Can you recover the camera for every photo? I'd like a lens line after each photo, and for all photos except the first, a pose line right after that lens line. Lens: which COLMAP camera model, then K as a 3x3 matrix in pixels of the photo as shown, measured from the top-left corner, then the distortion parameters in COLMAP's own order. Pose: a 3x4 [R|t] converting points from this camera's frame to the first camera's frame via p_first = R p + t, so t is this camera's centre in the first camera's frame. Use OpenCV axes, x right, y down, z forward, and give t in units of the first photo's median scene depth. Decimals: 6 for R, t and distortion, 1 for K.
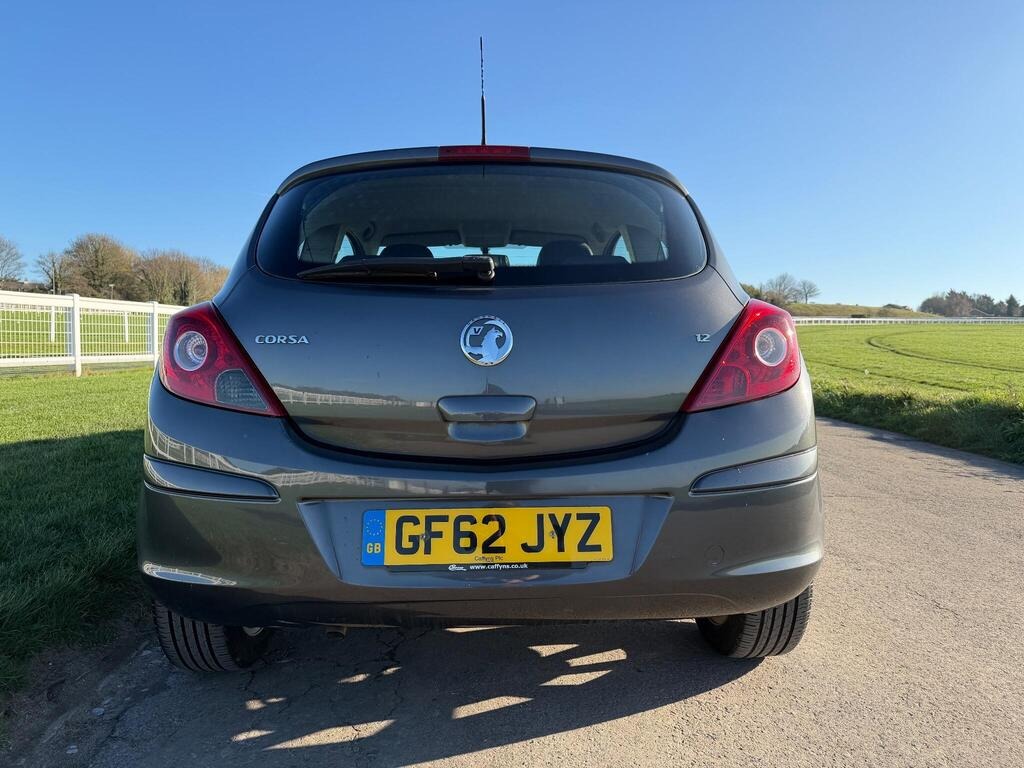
lens RADIAL K [[717.7, 0, 515.0], [0, 717.7, 385.5], [0, 0, 1]] dist [0.078669, -0.075462]
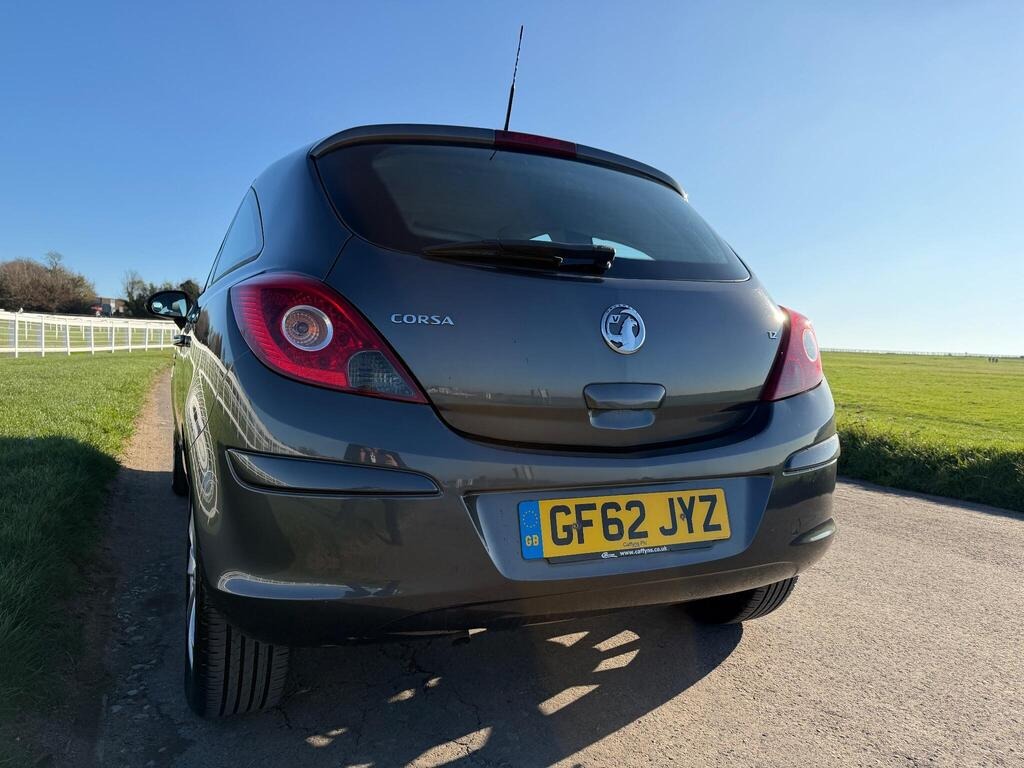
lens RADIAL K [[717.7, 0, 515.5], [0, 717.7, 388.9], [0, 0, 1]] dist [0.078669, -0.075462]
pose [[0.917771, 0.009488, 0.396996, -0.566705], [-0.005775, 0.999928, -0.010546, 0.032484], [-0.397068, 0.007387, 0.917760, 0.127365]]
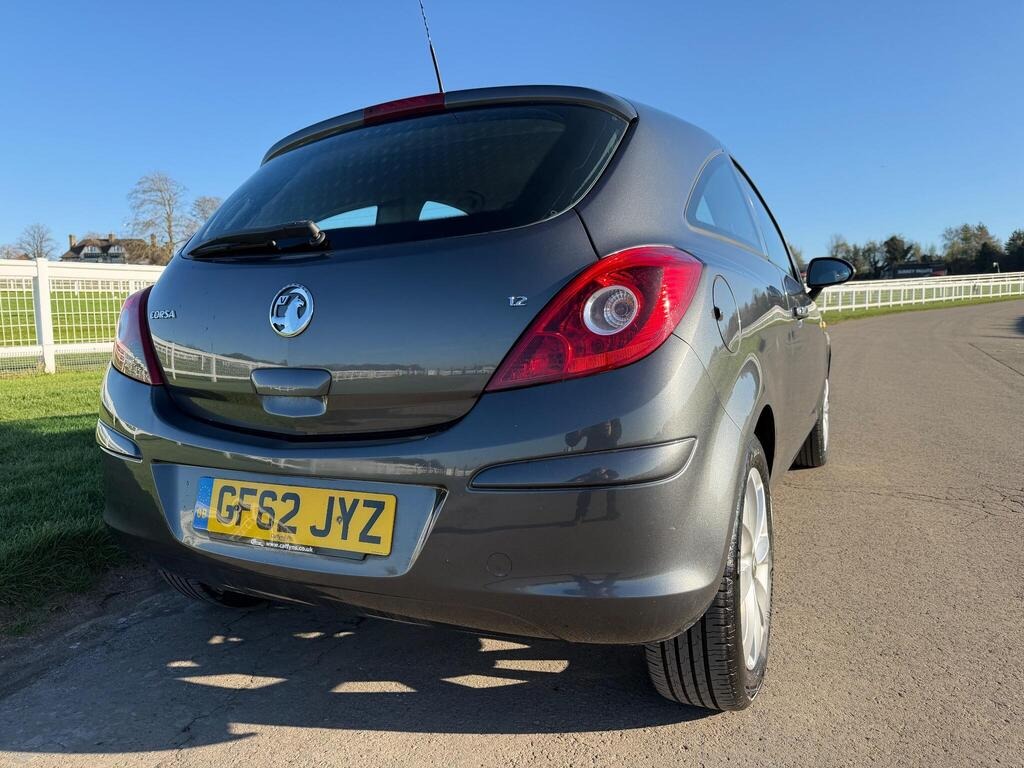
lens RADIAL K [[717.7, 0, 507.4], [0, 717.7, 393.7], [0, 0, 1]] dist [0.078669, -0.075462]
pose [[0.873515, 0.029283, -0.485916, 0.661233], [-0.003493, 0.998540, 0.053898, -0.005210], [0.486785, -0.045383, 0.872342, 0.292964]]
